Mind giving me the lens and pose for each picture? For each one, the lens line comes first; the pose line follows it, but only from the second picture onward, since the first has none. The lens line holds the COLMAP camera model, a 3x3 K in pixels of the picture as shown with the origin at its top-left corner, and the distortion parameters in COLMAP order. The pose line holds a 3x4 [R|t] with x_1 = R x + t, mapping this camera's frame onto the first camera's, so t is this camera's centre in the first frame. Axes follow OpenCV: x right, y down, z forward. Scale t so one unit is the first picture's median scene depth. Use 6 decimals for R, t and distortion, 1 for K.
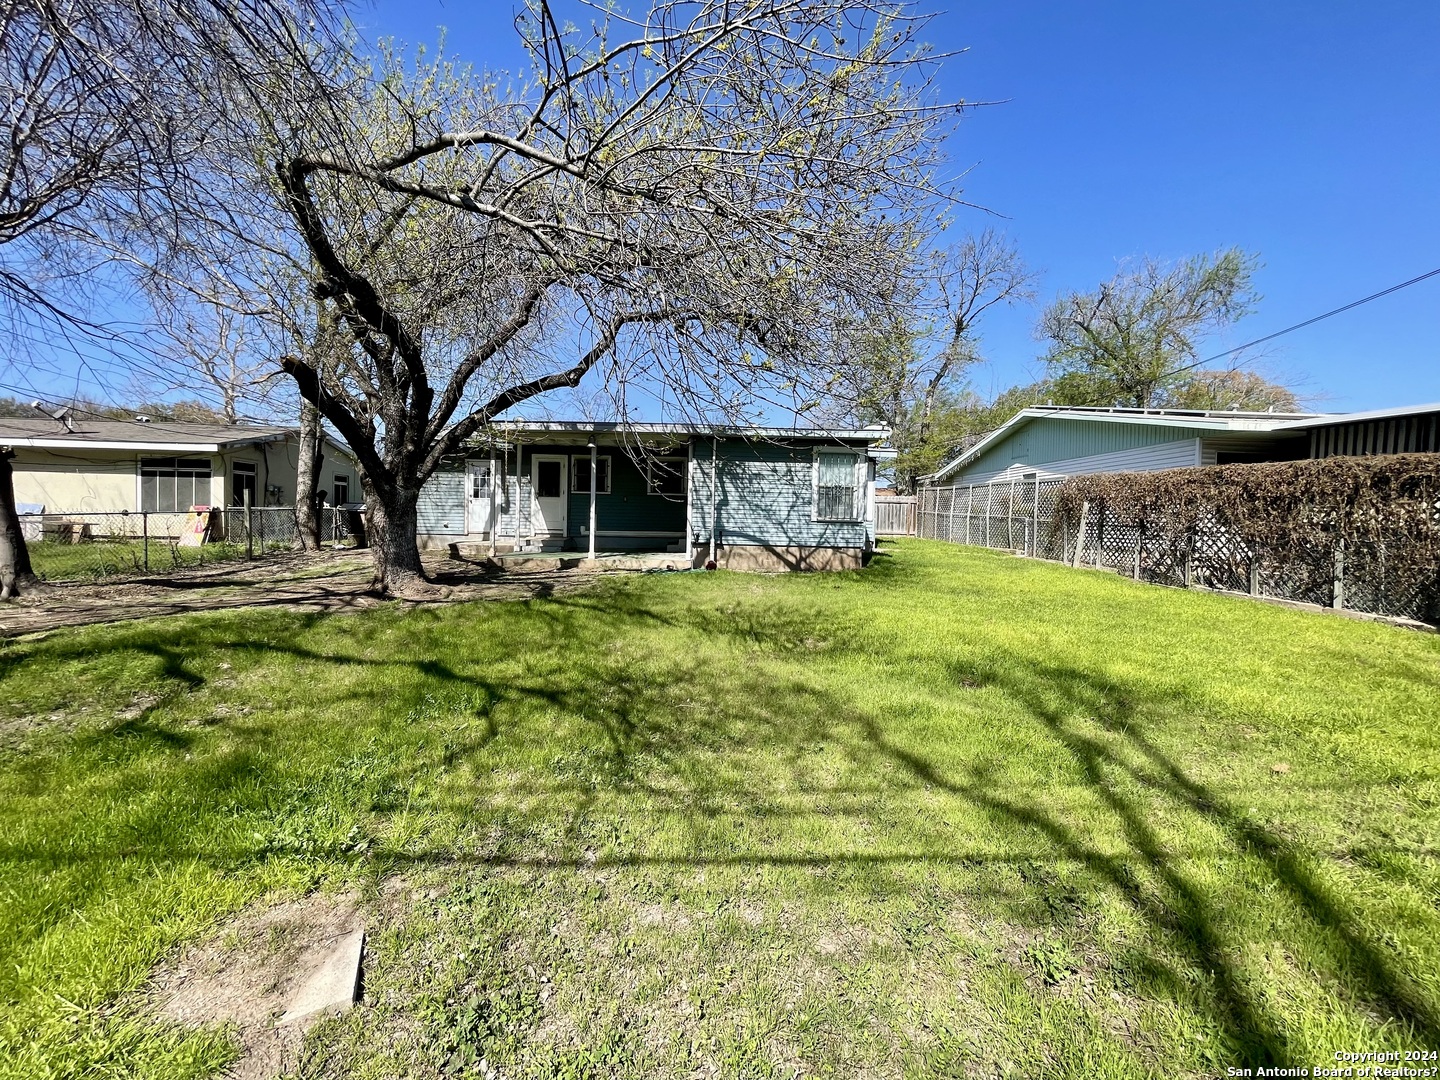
lens RADIAL K [[582.0, 0, 714.1], [0, 582.0, 540.4], [0, 0, 1]] dist [-0.003068, 0.001186]
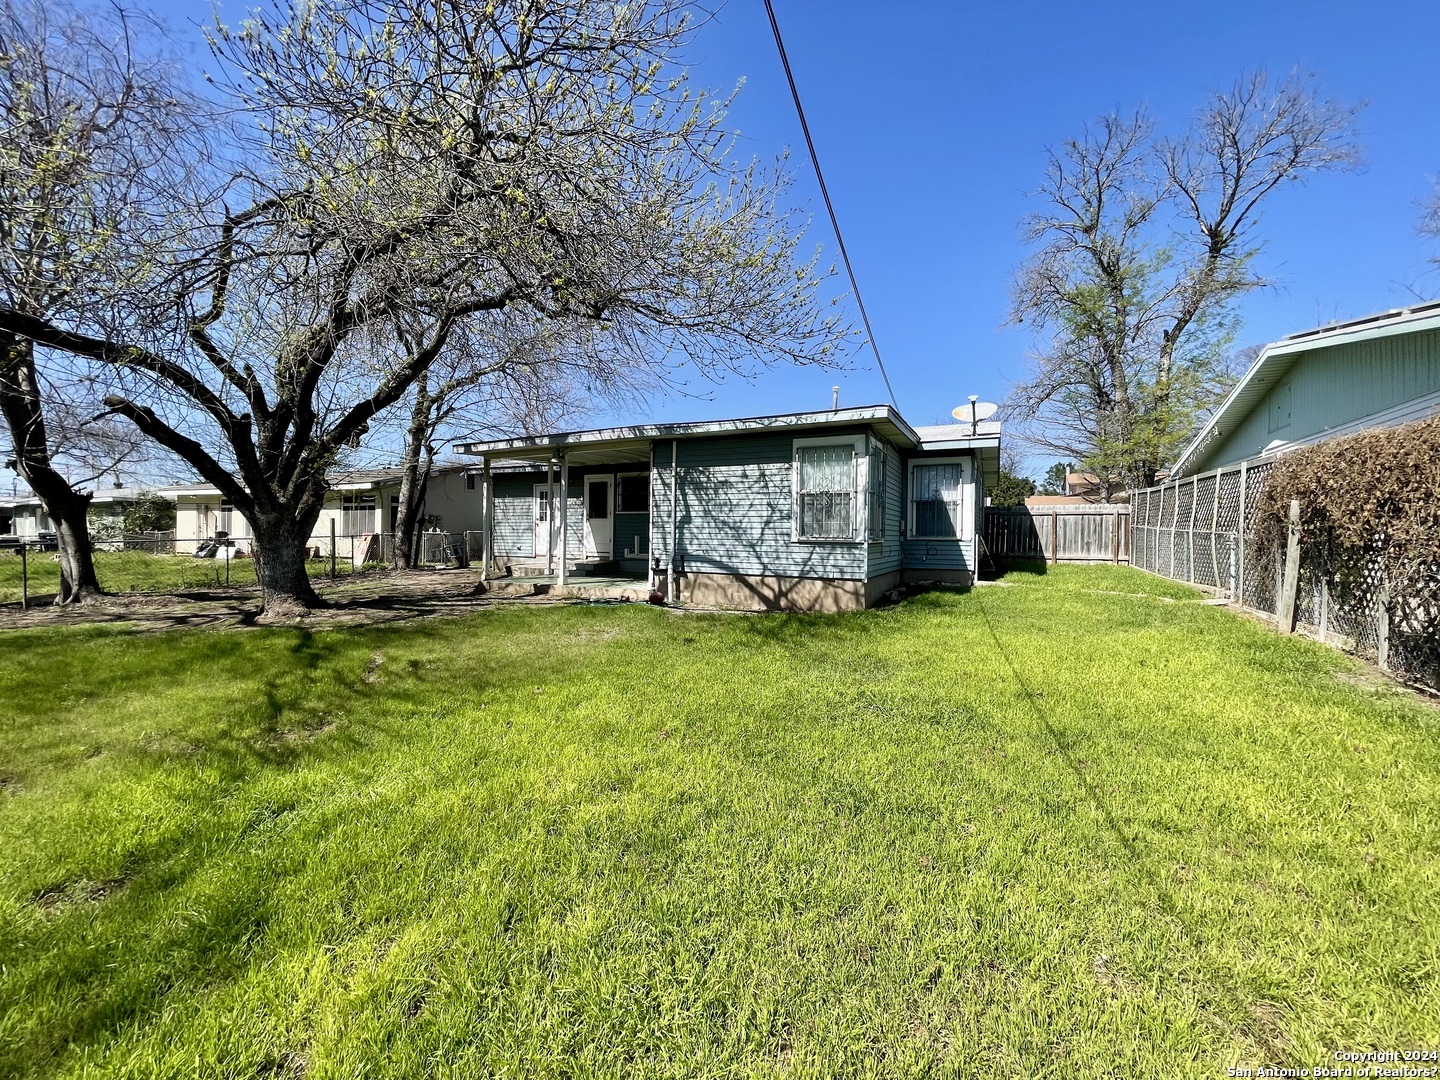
lens RADIAL K [[582.0, 0, 717.8], [0, 582.0, 539.8], [0, 0, 1]] dist [-0.003068, 0.001186]
pose [[0.878256, -0.008269, -0.478120, 0.434998], [-0.010039, 0.999311, -0.035723, -0.008872], [0.478086, 0.036174, 0.877568, 0.318037]]
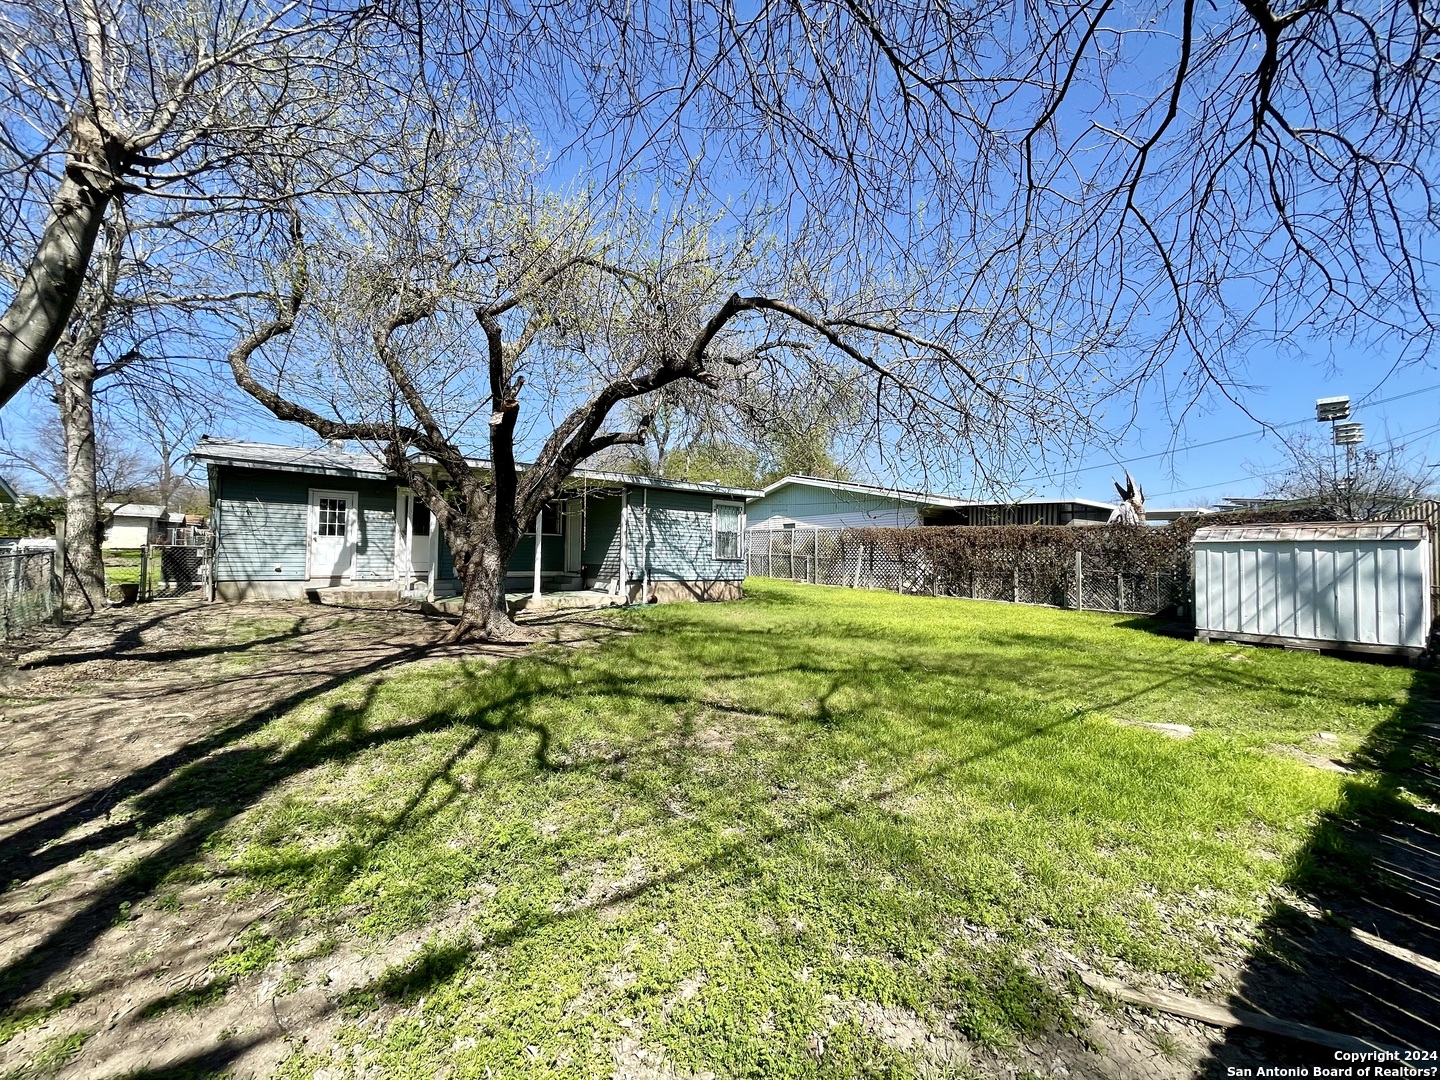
lens RADIAL K [[582.0, 0, 713.8], [0, 582.0, 540.5], [0, 0, 1]] dist [-0.003068, 0.001186]
pose [[0.808572, 0.010021, 0.588311, -0.555317], [0.026459, 0.998224, -0.053369, -0.007701], [-0.587801, 0.058719, 0.806871, 0.001715]]
